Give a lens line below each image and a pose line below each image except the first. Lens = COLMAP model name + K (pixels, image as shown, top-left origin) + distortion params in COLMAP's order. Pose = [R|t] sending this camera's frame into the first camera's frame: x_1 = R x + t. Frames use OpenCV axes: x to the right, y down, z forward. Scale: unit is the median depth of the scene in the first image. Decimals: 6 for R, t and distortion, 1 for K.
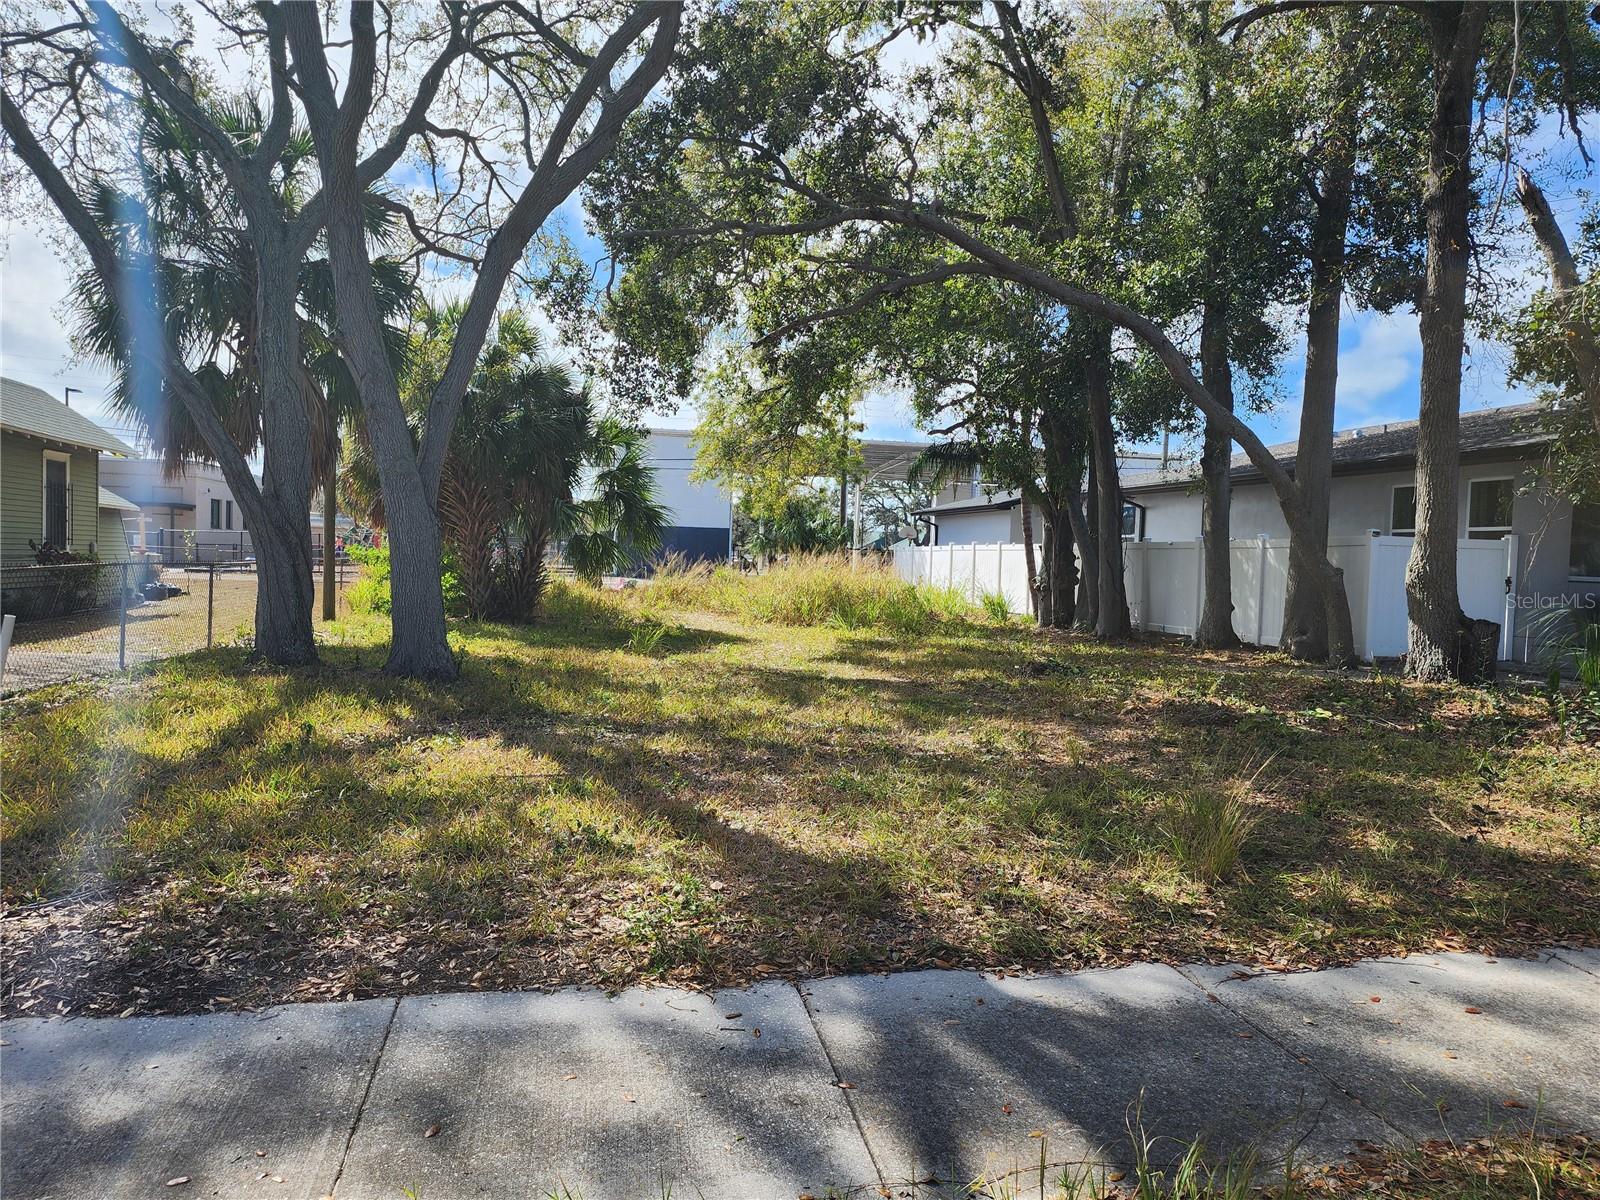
lens RADIAL K [[1078.6, 0, 800.0], [0, 1078.6, 600.0], [0, 0, 1]] dist [0.049696, 0.000656]
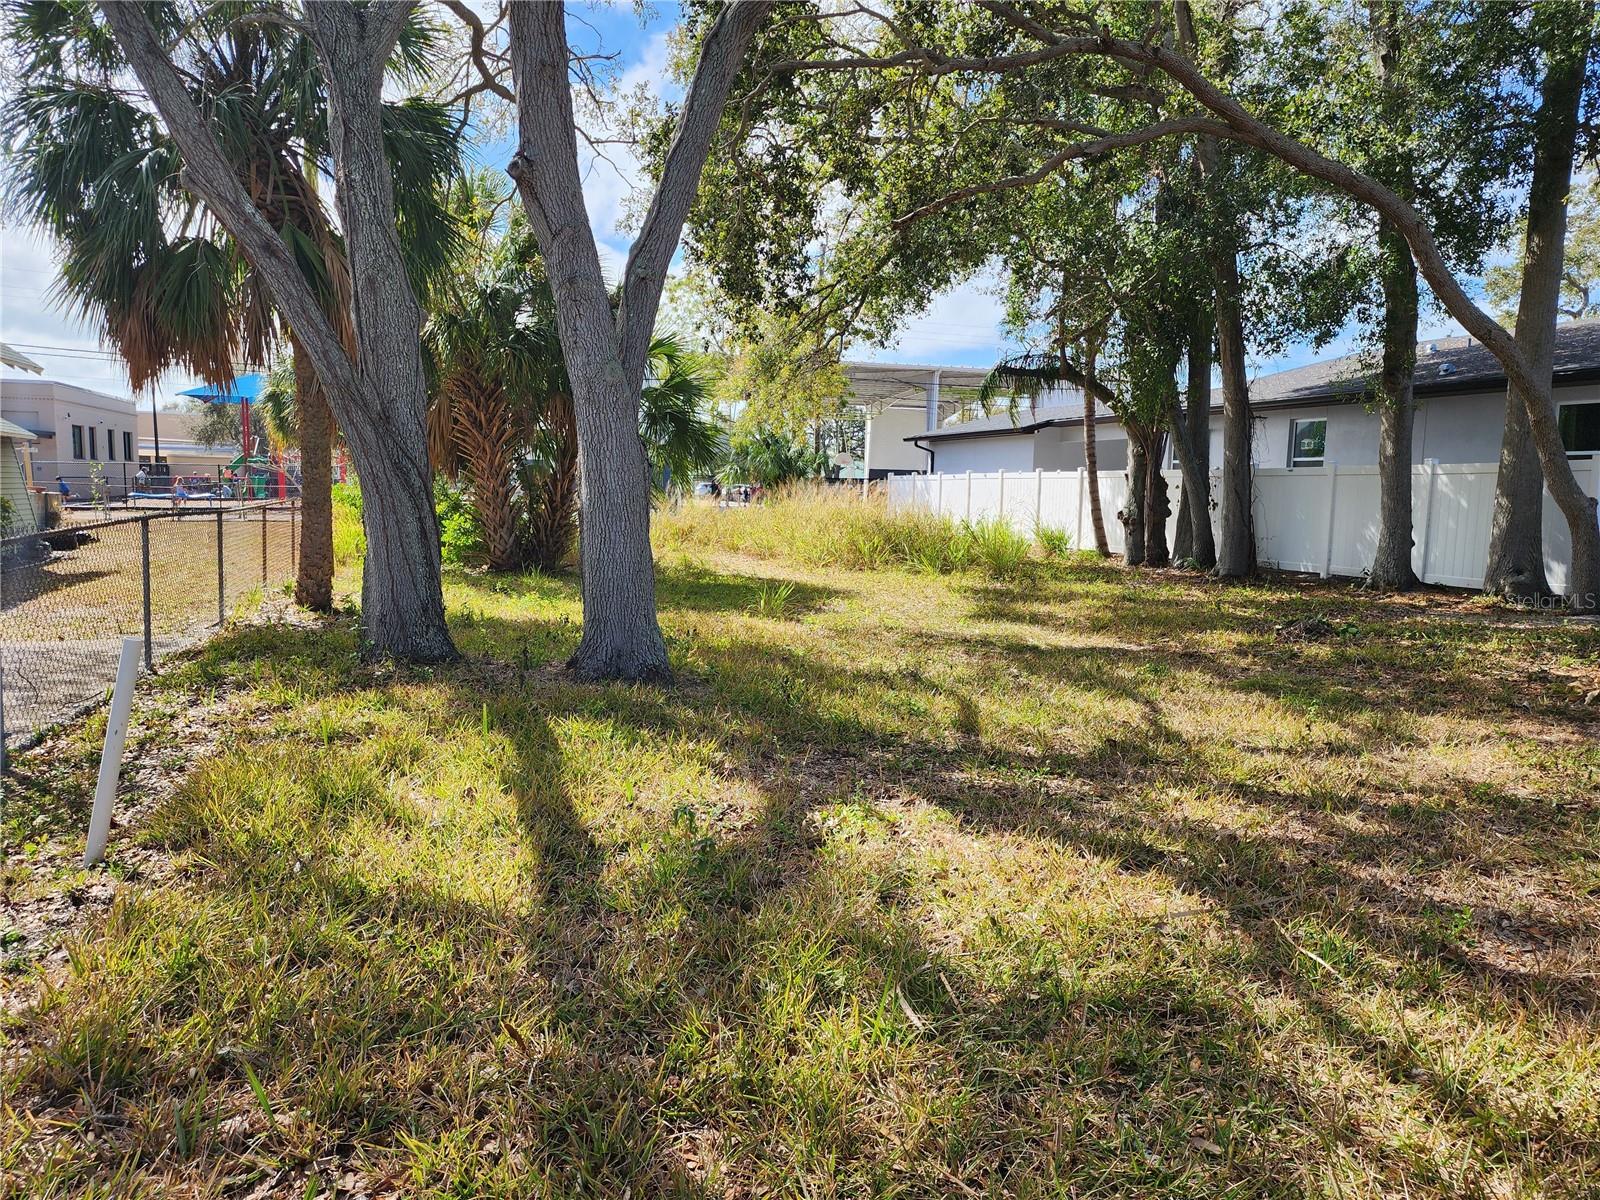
lens RADIAL K [[1089.9, 0, 800.0], [0, 1089.9, 600.0], [0, 0, 1]] dist [0.042807, -0.001278]
pose [[0.994269, -0.021101, 0.104800, -0.152957], [0.014108, 0.997651, 0.067027, -0.011690], [-0.105968, -0.065164, 0.992232, 0.142605]]
